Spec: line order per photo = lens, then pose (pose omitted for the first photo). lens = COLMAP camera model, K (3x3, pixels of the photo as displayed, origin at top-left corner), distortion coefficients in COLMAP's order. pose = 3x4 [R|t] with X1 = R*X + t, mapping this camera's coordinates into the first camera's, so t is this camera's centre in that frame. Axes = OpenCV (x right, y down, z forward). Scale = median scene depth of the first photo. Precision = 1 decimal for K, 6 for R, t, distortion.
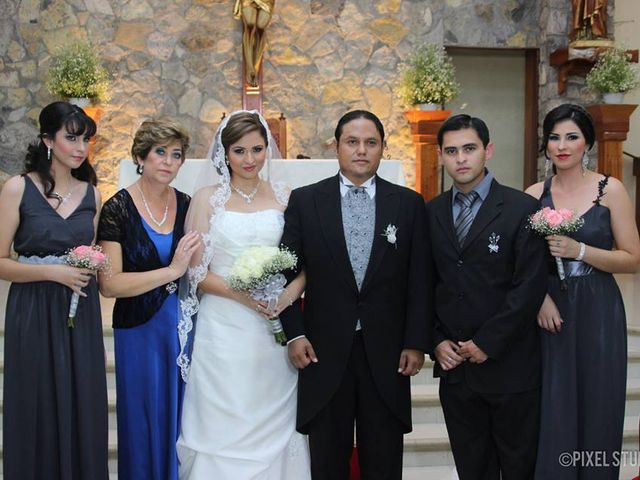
lens RADIAL K [[1311.6, 0, 320.0], [0, 1311.6, 240.0], [0, 0, 1]] dist [-0.007743, 0.476524]
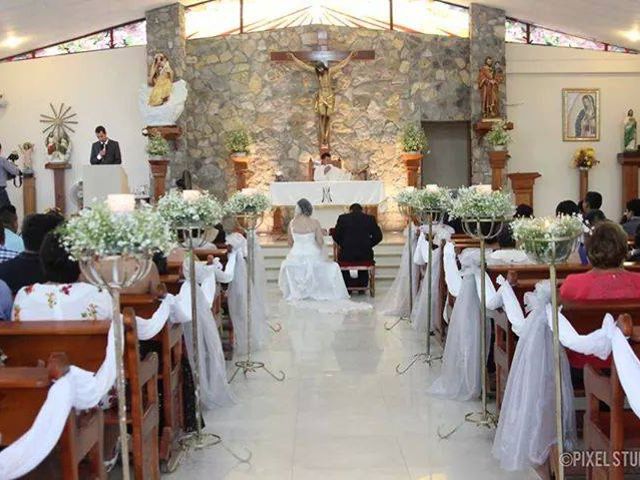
lens RADIAL K [[1311.6, 0, 320.0], [0, 1311.6, 240.0], [0, 0, 1]] dist [-0.007743, 0.476524]
pose [[0.997720, -0.016398, -0.065465, 0.070733], [0.015627, 0.999803, -0.012266, 0.054196], [0.065653, 0.011215, 0.997779, -1.003134]]
